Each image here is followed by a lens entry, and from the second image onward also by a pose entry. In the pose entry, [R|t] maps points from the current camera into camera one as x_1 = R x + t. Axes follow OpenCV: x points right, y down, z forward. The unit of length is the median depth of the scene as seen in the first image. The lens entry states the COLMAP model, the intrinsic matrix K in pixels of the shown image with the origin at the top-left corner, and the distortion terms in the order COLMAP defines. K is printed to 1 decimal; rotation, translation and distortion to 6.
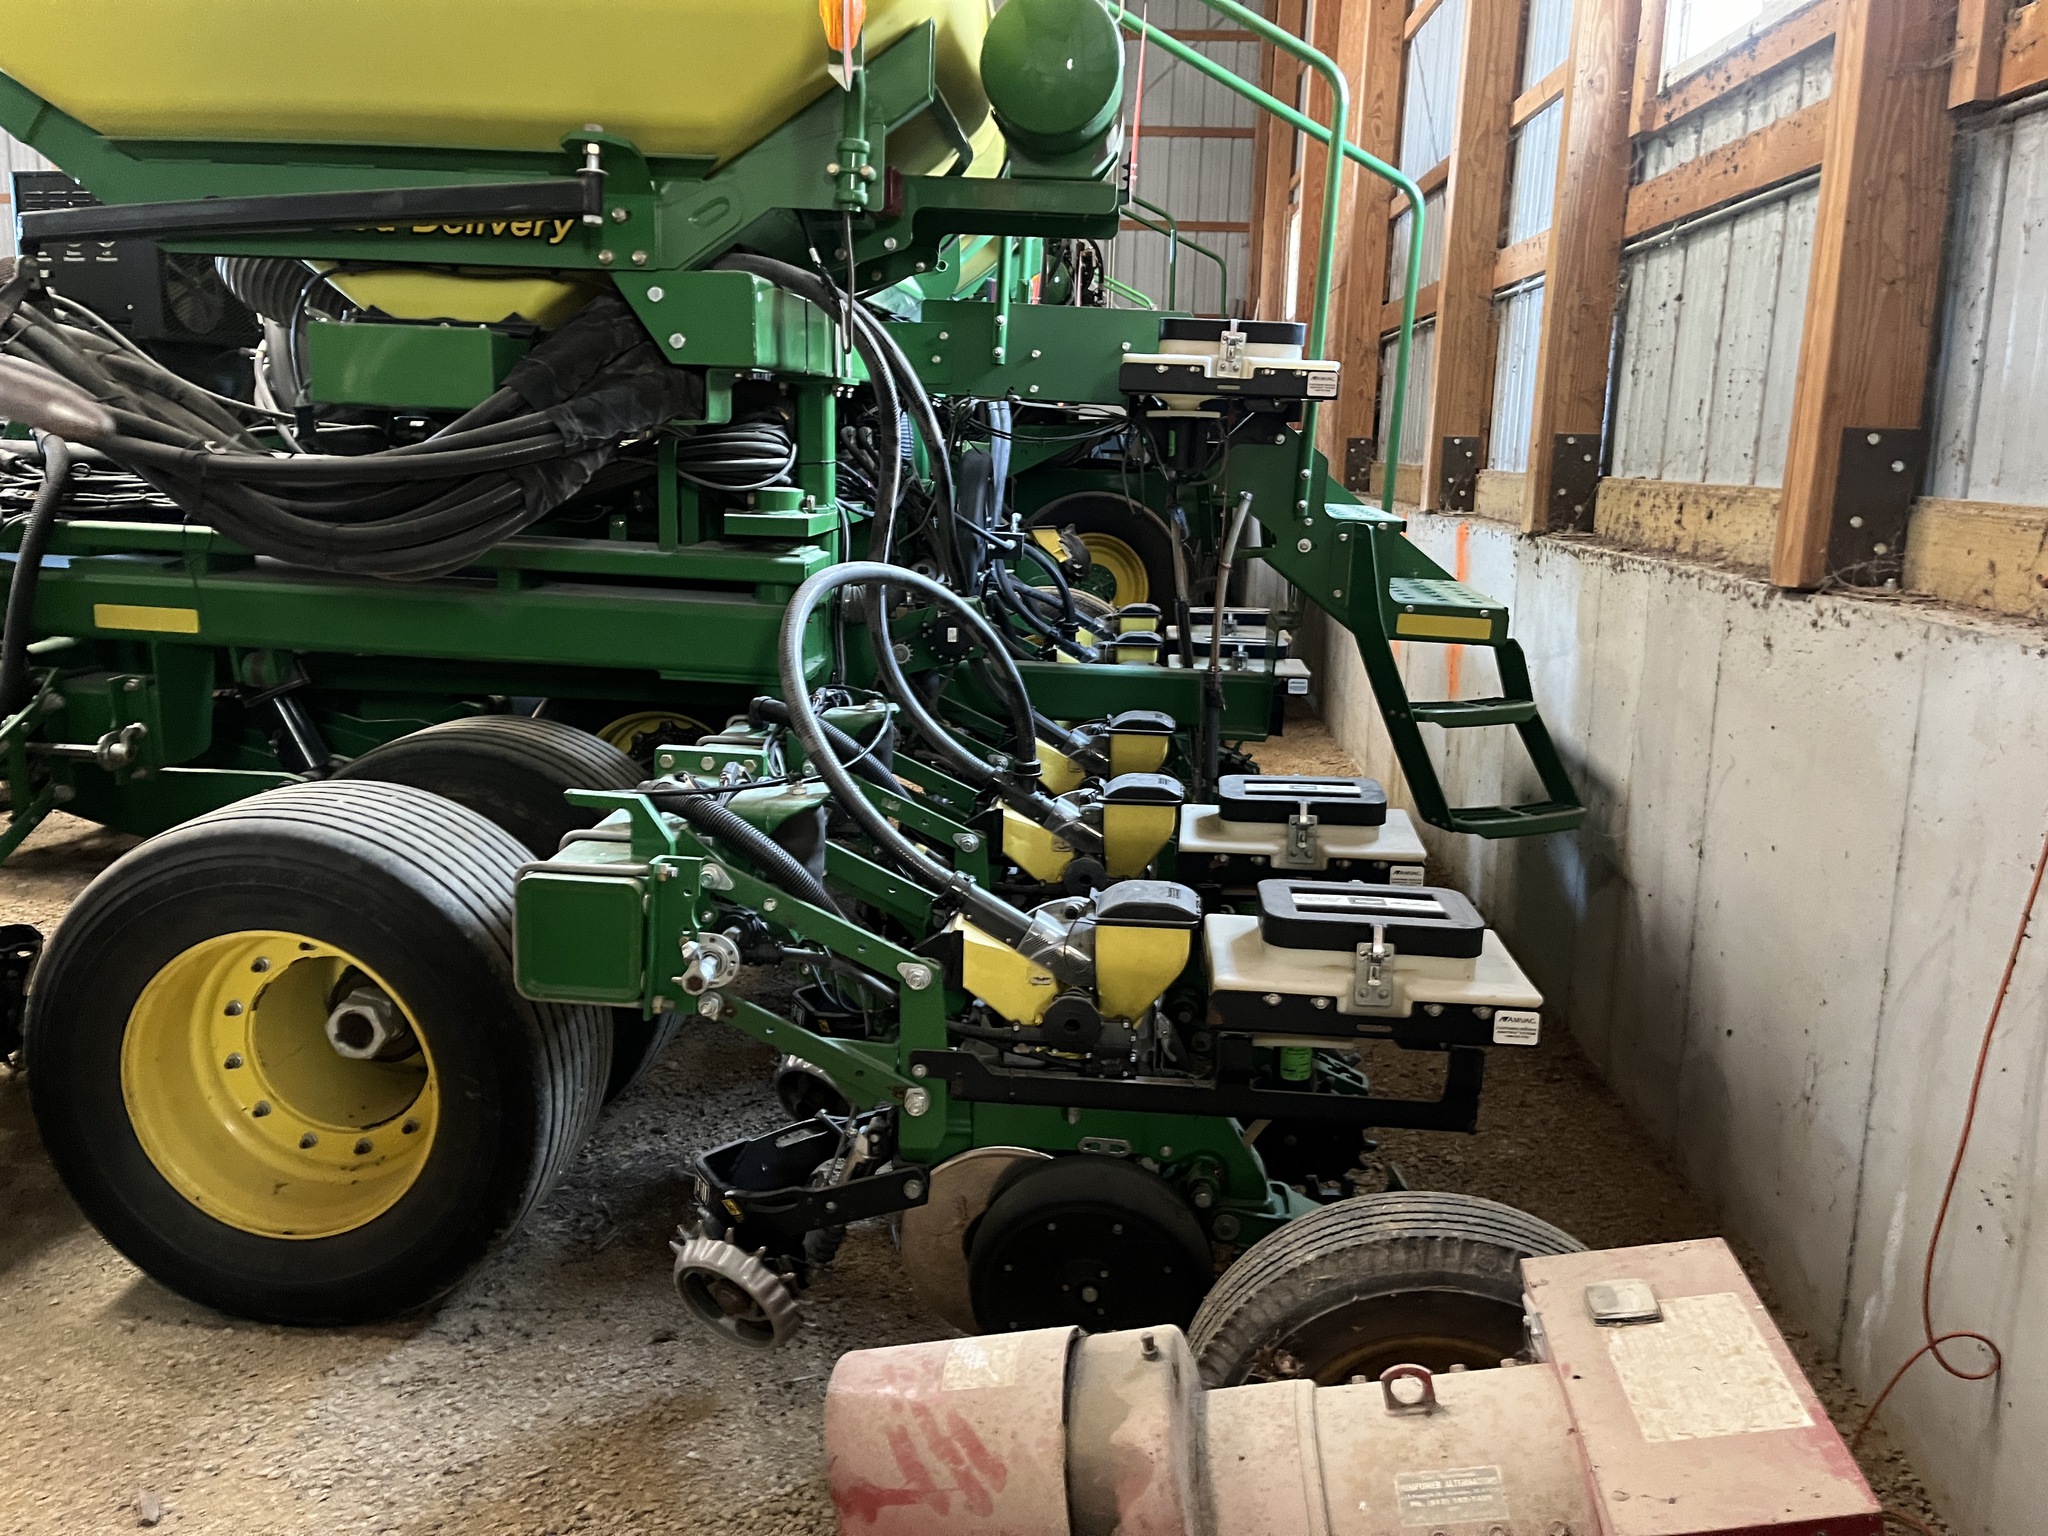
lens RADIAL K [[1478.0, 0, 1010.8], [0, 1478.0, 735.8], [0, 0, 1]] dist [0.058717, -0.062617]
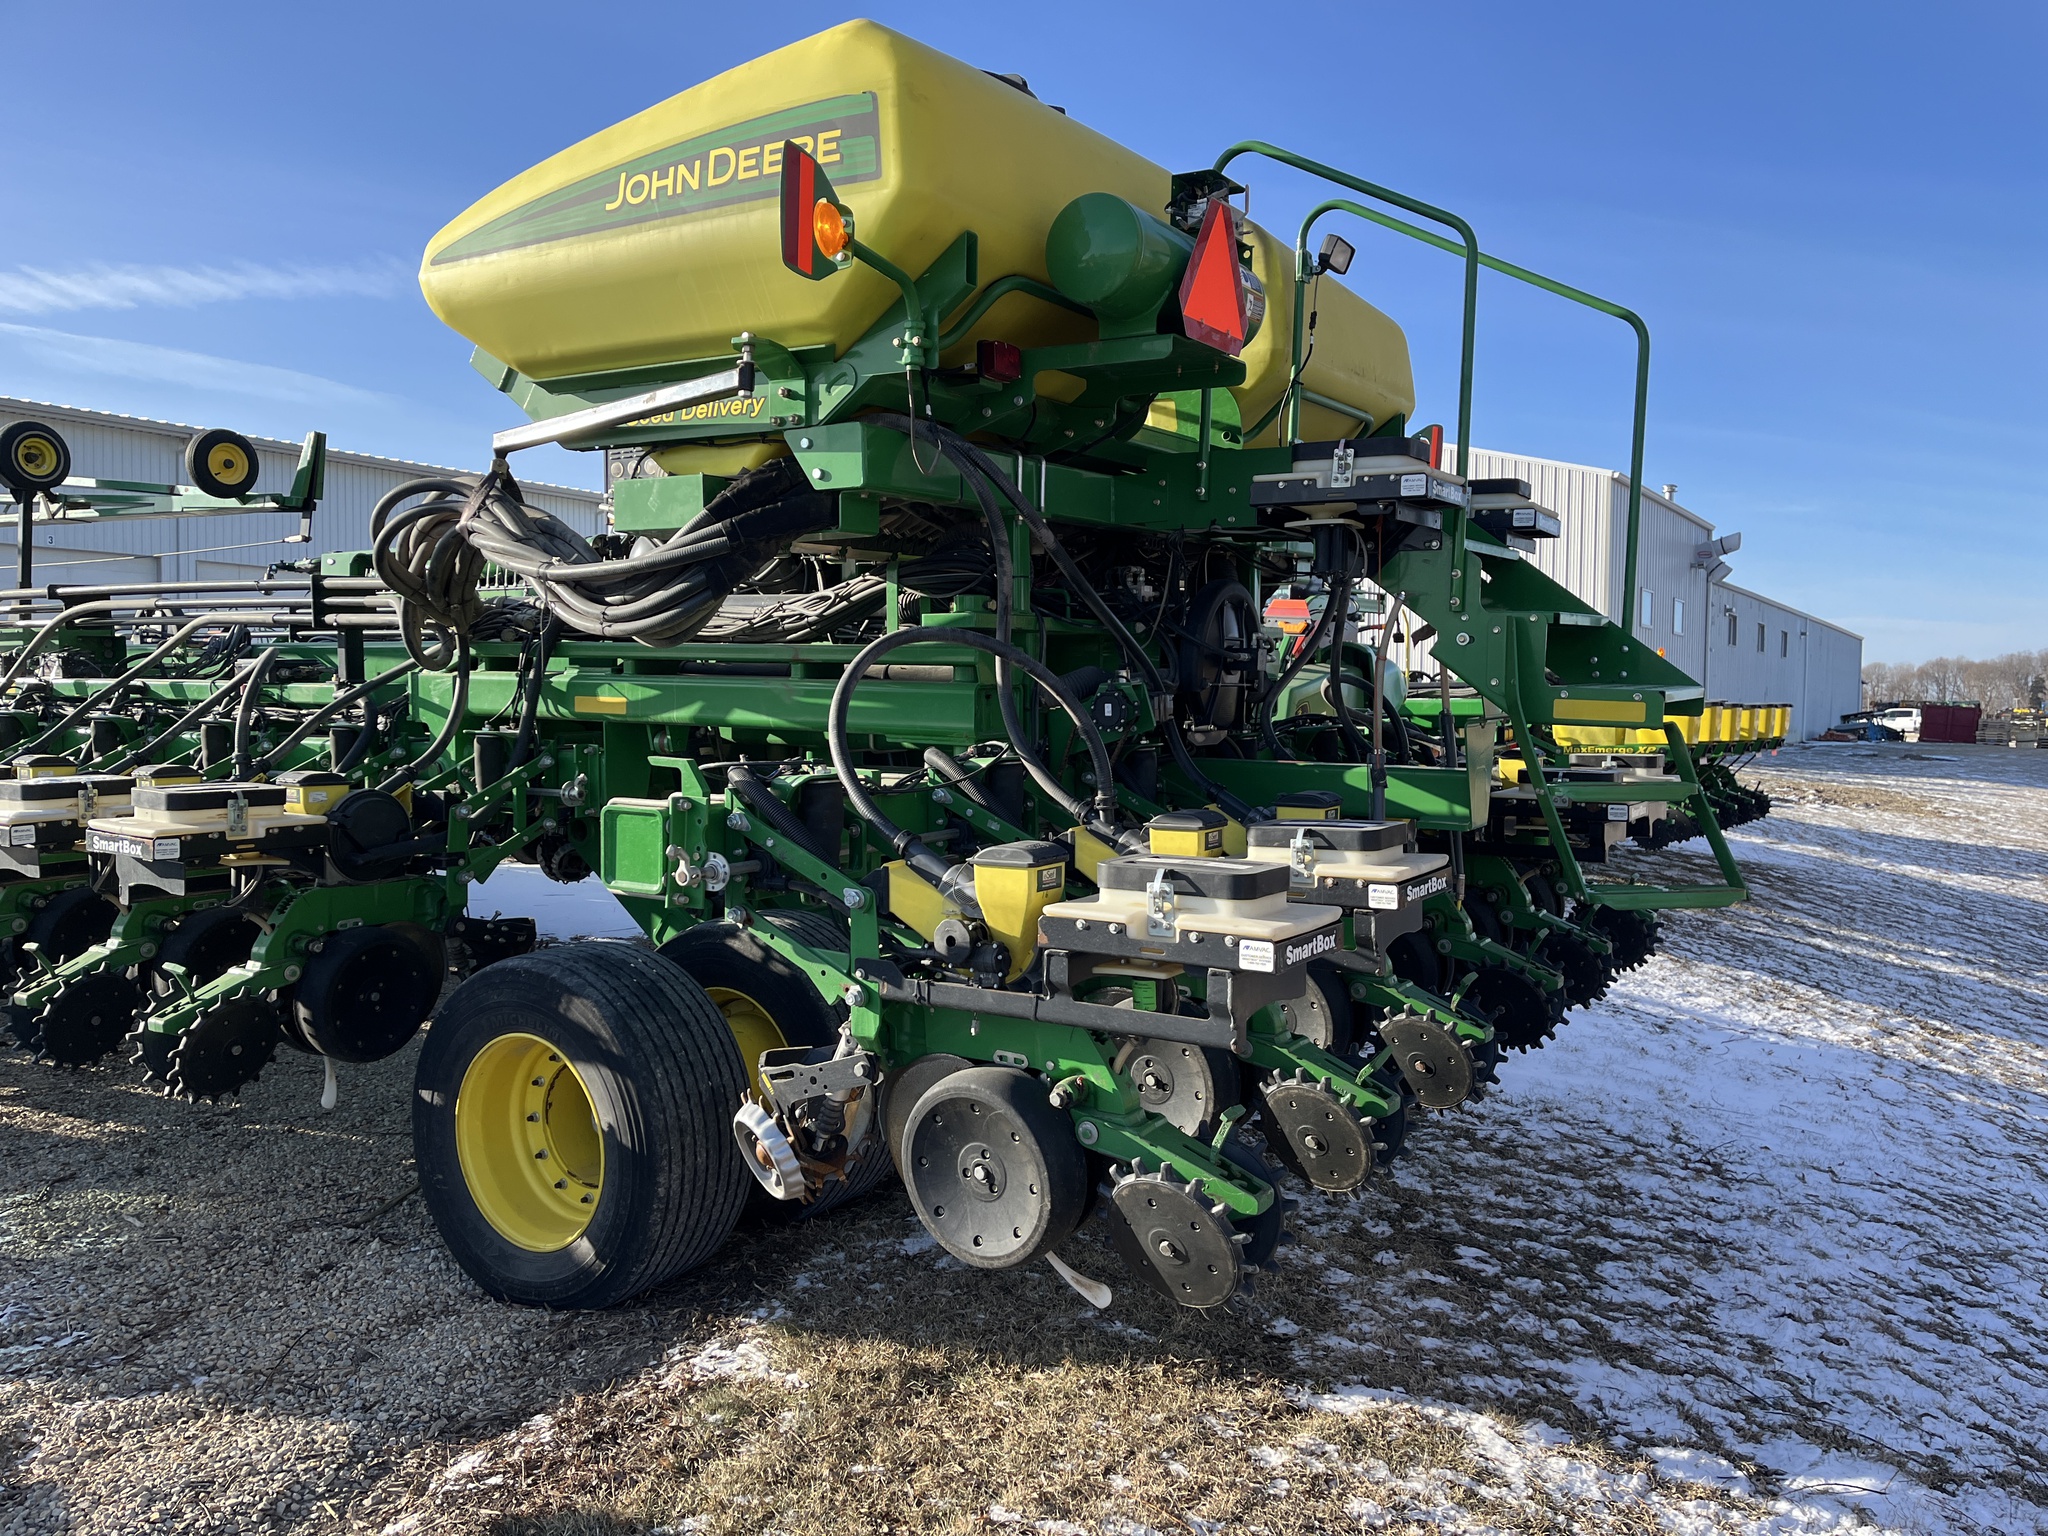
lens RADIAL K [[1507.7, 0, 1063.4], [0, 1507.7, 768.4], [0, 0, 1]] dist [0.058775, -0.098236]
pose [[0.893570, 0.002955, -0.448914, 0.470905], [-0.066758, 0.989735, -0.126367, 0.133408], [0.443933, 0.142886, 0.884594, -0.100829]]
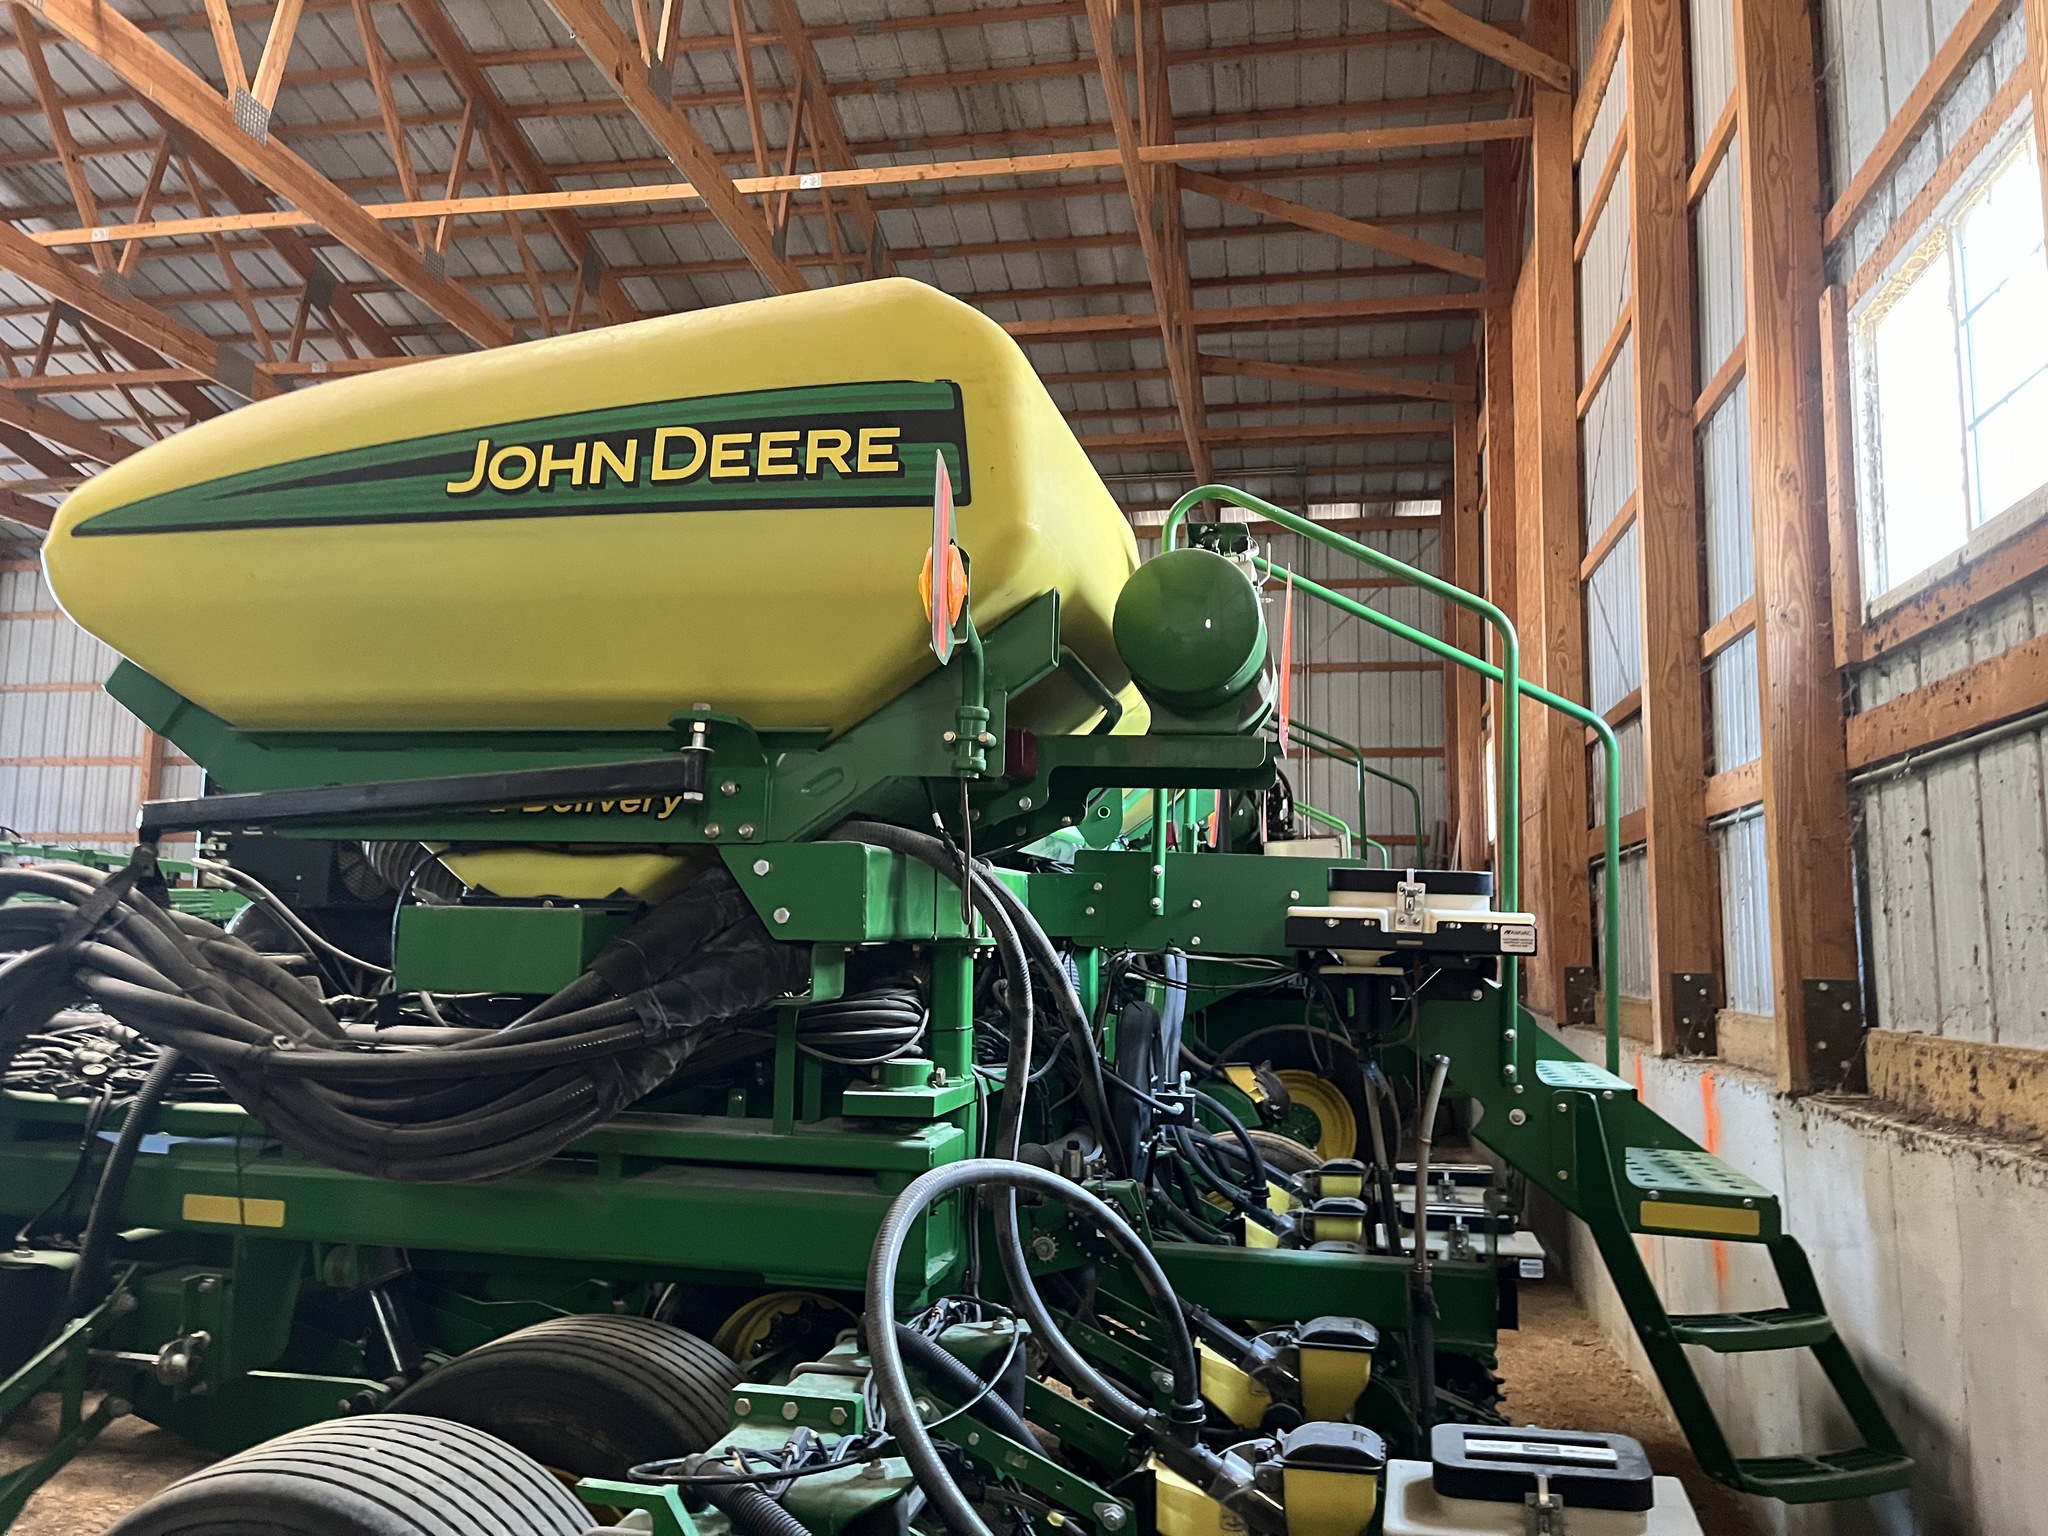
lens RADIAL K [[1498.9, 0, 1024.0], [0, 1498.9, 768.0], [0, 0, 1]] dist [0.055455, -0.072080]
pose [[0.992074, -0.027447, -0.122623, 0.030244], [-0.012967, 0.948283, -0.317160, -0.043639], [0.124986, 0.316236, 0.940411, 0.085184]]
